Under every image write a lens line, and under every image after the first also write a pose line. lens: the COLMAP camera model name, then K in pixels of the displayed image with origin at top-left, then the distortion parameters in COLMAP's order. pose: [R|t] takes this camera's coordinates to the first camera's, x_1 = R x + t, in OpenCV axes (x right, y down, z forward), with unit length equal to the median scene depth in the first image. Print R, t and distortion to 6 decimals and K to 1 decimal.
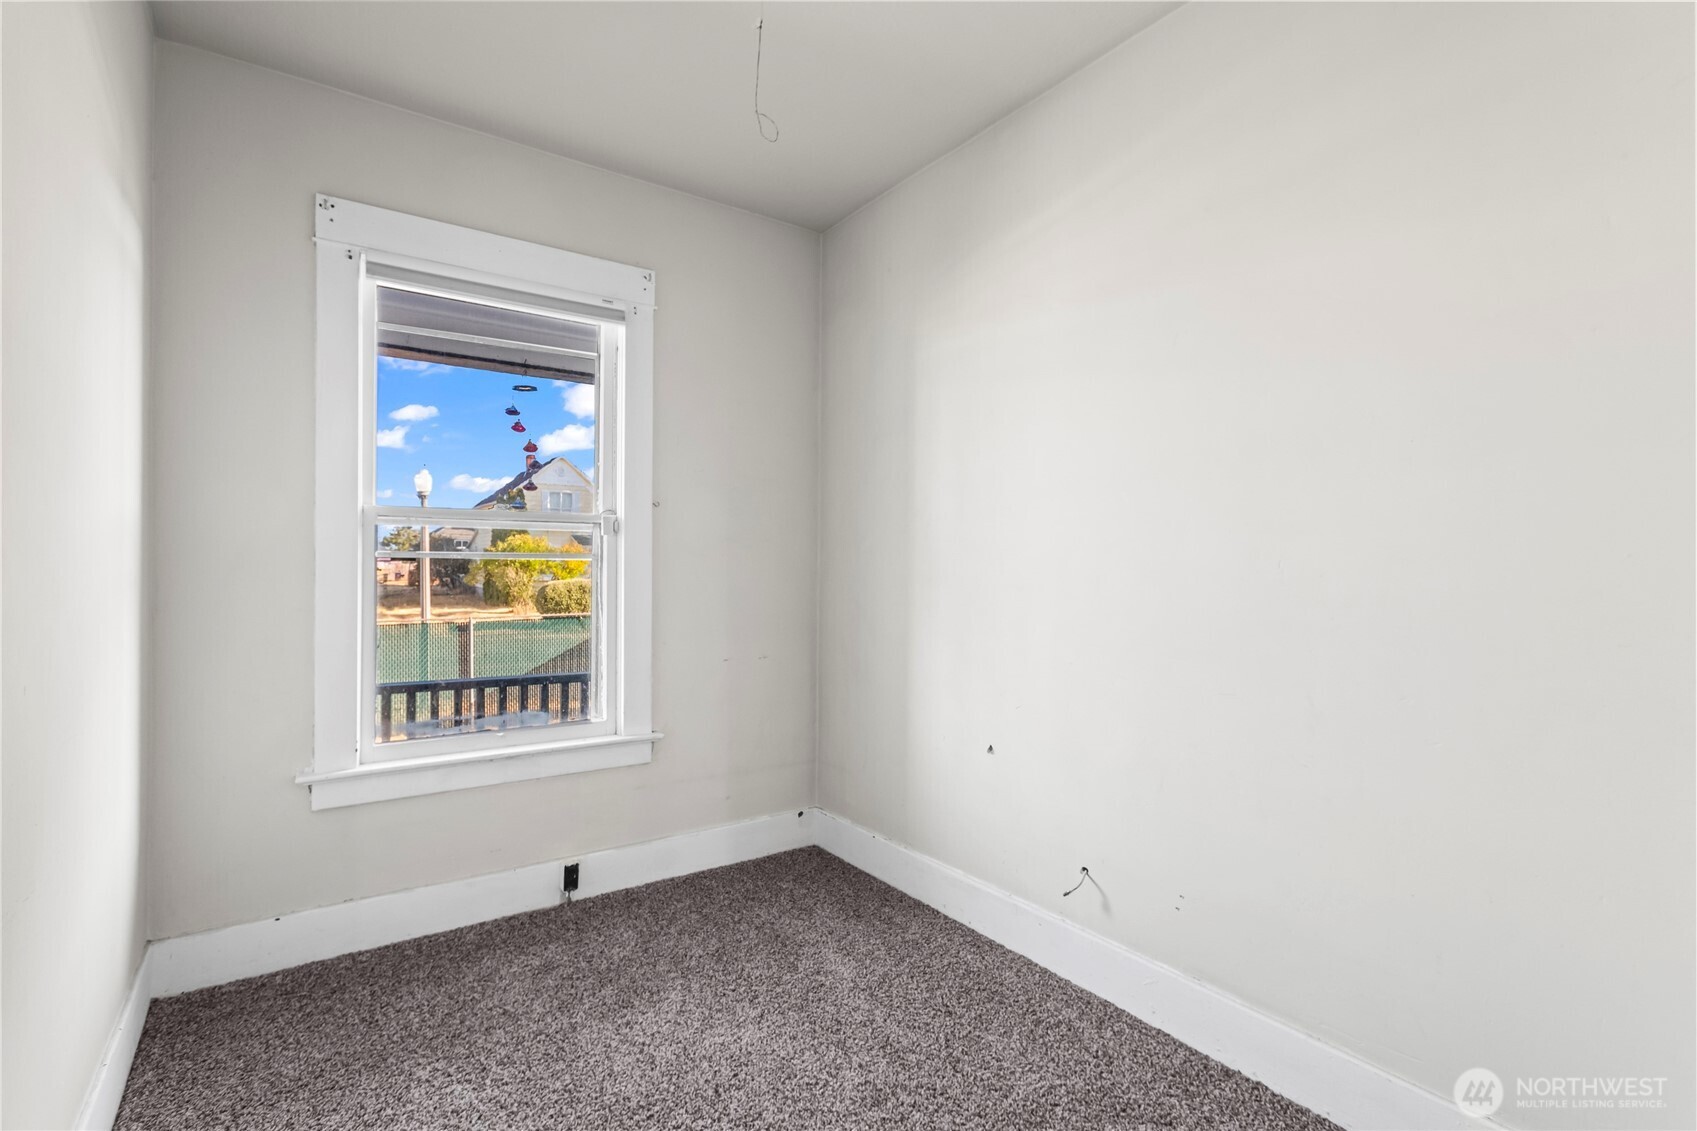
lens RADIAL K [[810.4, 0, 854.9], [0, 810.4, 555.1], [0, 0, 1]] dist [0.000043, 0.000875]
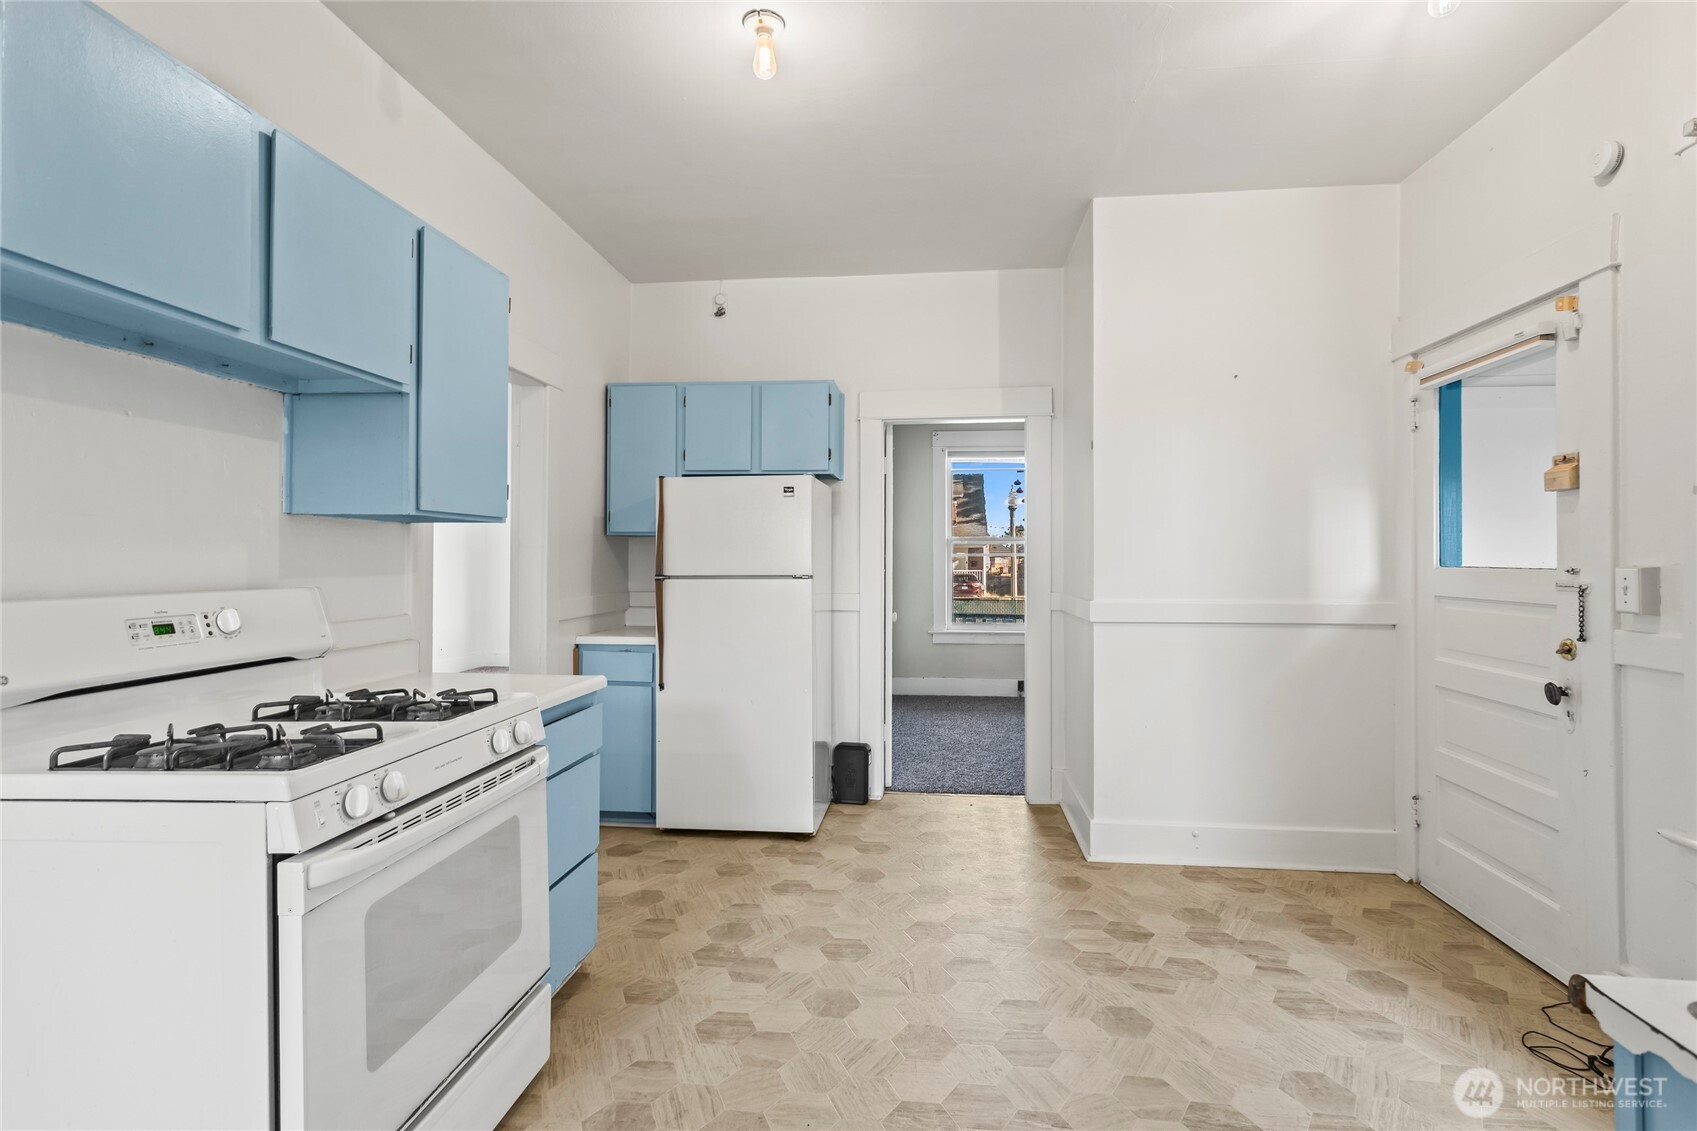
lens RADIAL K [[810.4, 0, 854.9], [0, 810.4, 555.1], [0, 0, 1]] dist [0.000043, 0.000875]
pose [[0.762433, -0.000749, -0.647066, 0.941758], [0.004720, 0.999979, 0.004404, -0.012251], [0.647050, -0.006412, 0.762421, -1.315869]]
